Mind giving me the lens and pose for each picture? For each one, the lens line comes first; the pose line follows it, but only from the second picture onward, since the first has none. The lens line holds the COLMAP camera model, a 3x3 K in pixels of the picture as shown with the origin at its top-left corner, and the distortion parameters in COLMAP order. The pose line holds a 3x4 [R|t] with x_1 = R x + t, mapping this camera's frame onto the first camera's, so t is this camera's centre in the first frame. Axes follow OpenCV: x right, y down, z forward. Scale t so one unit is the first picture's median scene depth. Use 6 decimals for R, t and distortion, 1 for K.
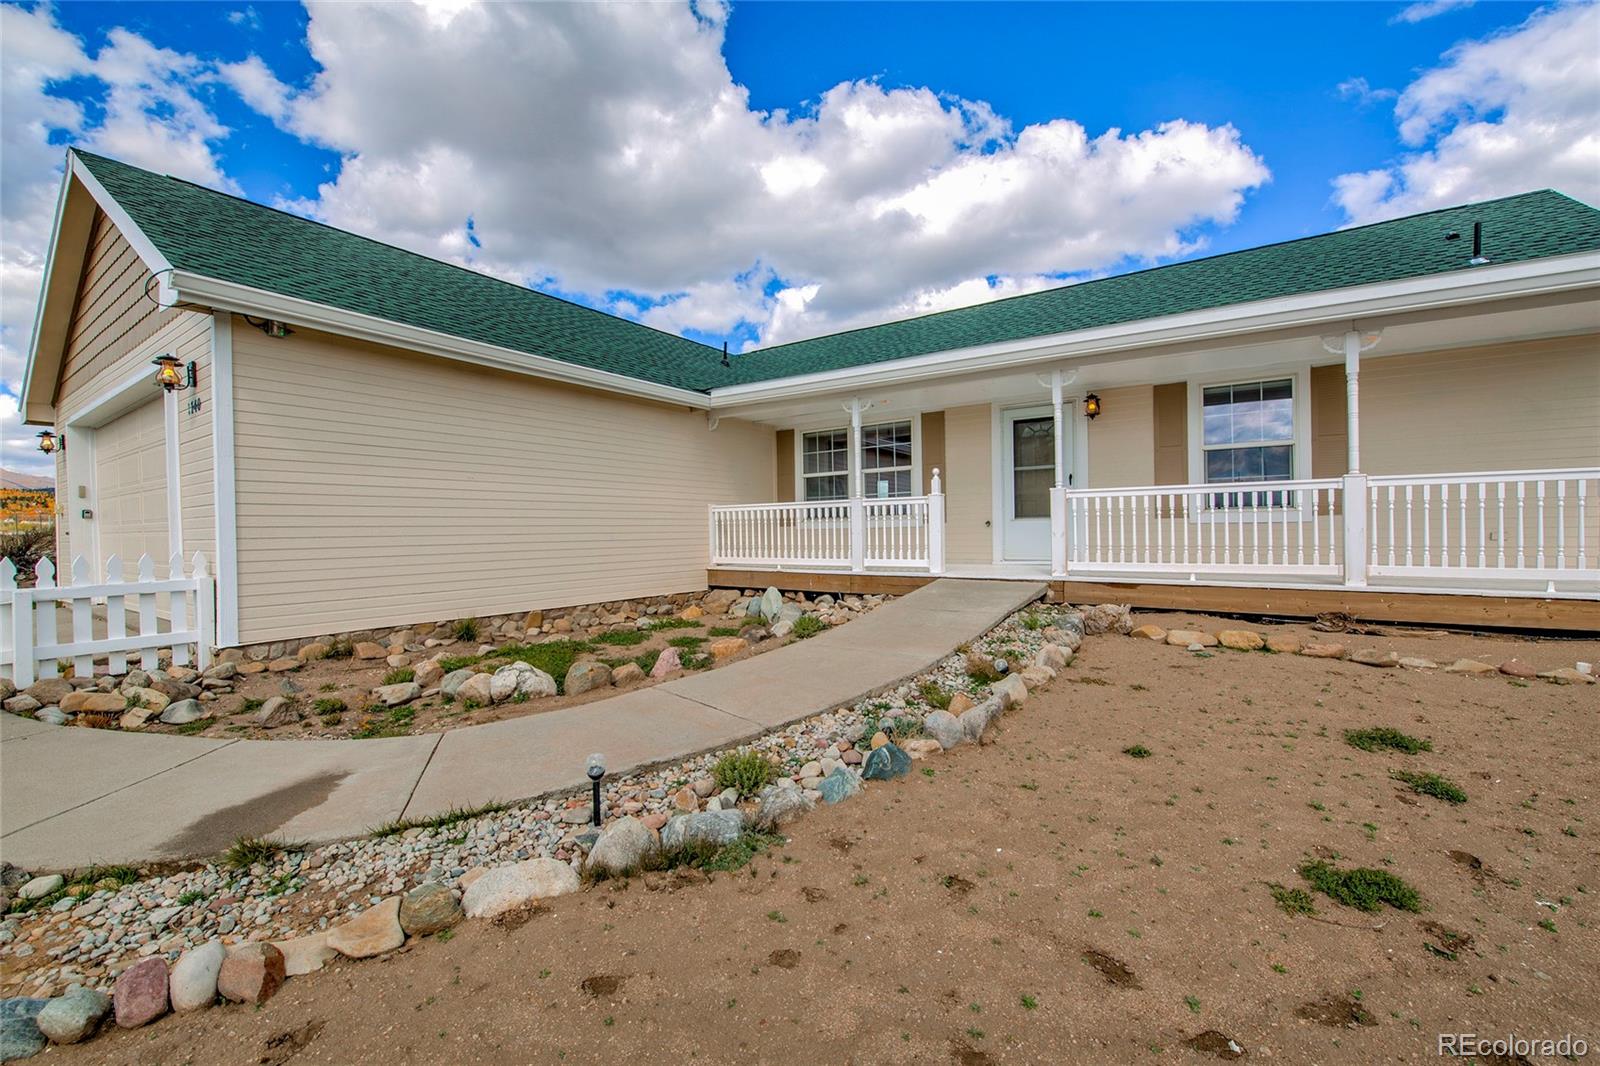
lens RADIAL K [[633.2, 0, 807.5], [0, 633.2, 529.2], [0, 0, 1]] dist [-0.015327, -0.001464]
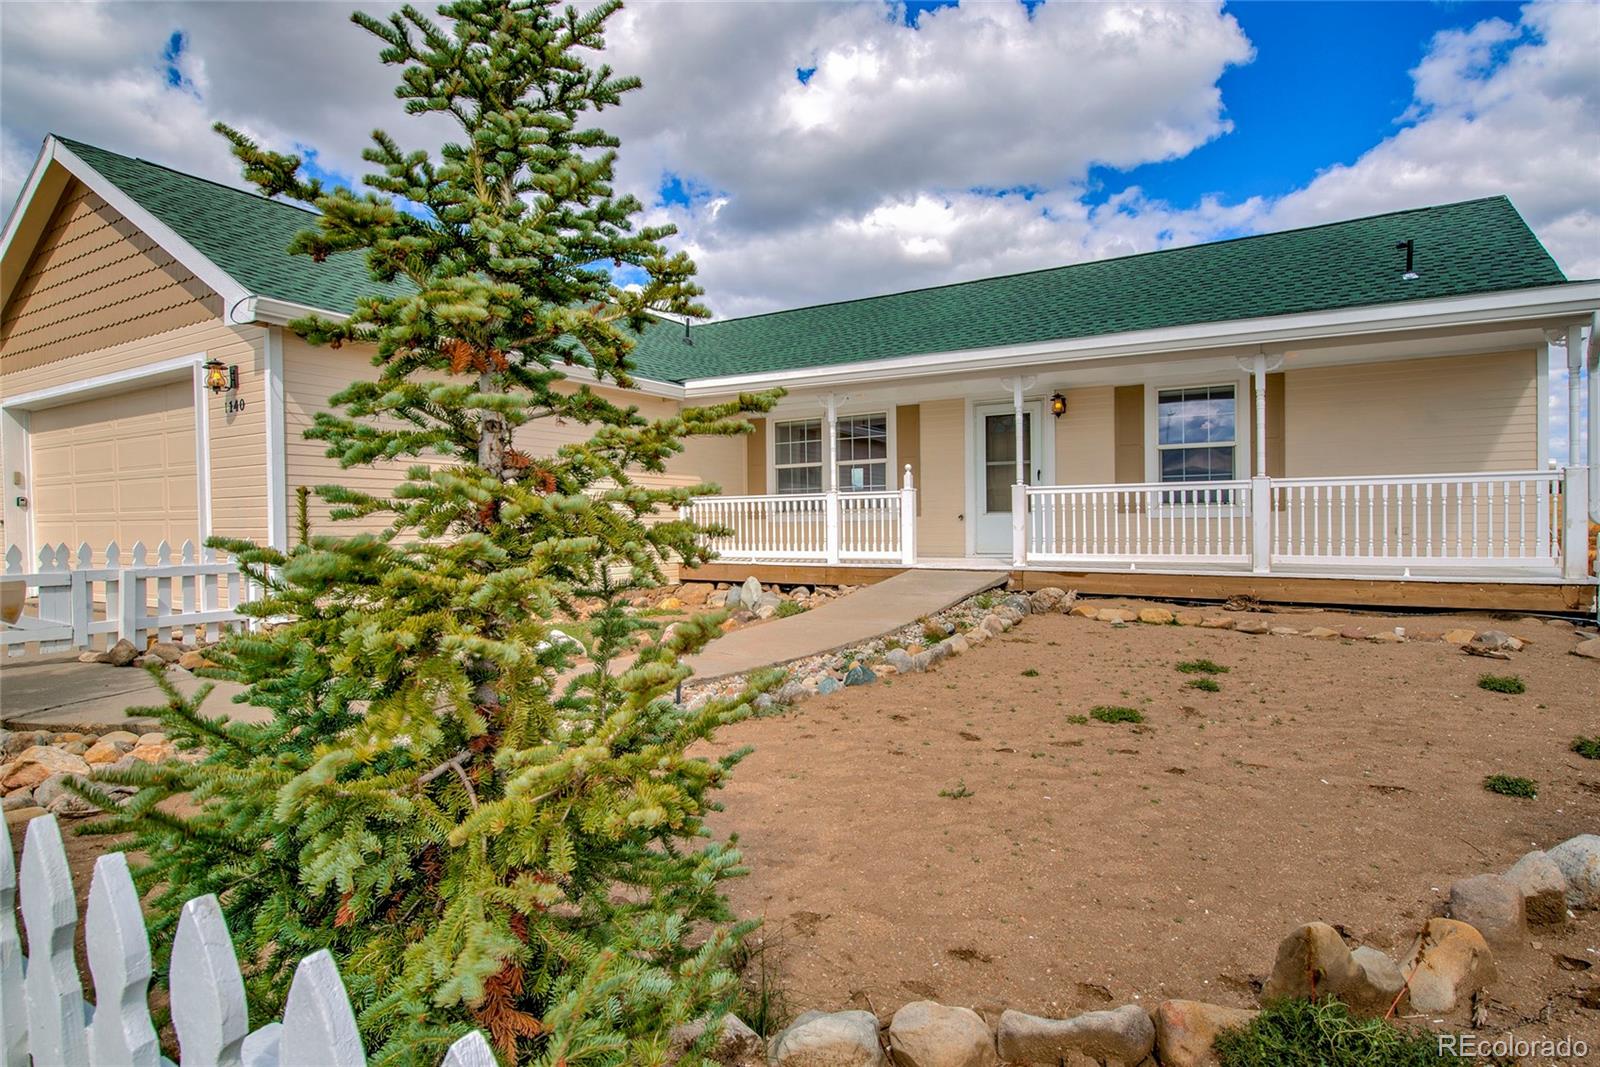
lens RADIAL K [[850.4, 0, 802.1], [0, 850.4, 518.0], [0, 0, 1]] dist [-0.005208, -0.001893]
pose [[0.998520, 0.005730, 0.054083, -0.052274], [-0.005273, 0.999949, -0.008605, 0.005738], [-0.054130, 0.008307, 0.998499, -0.430986]]
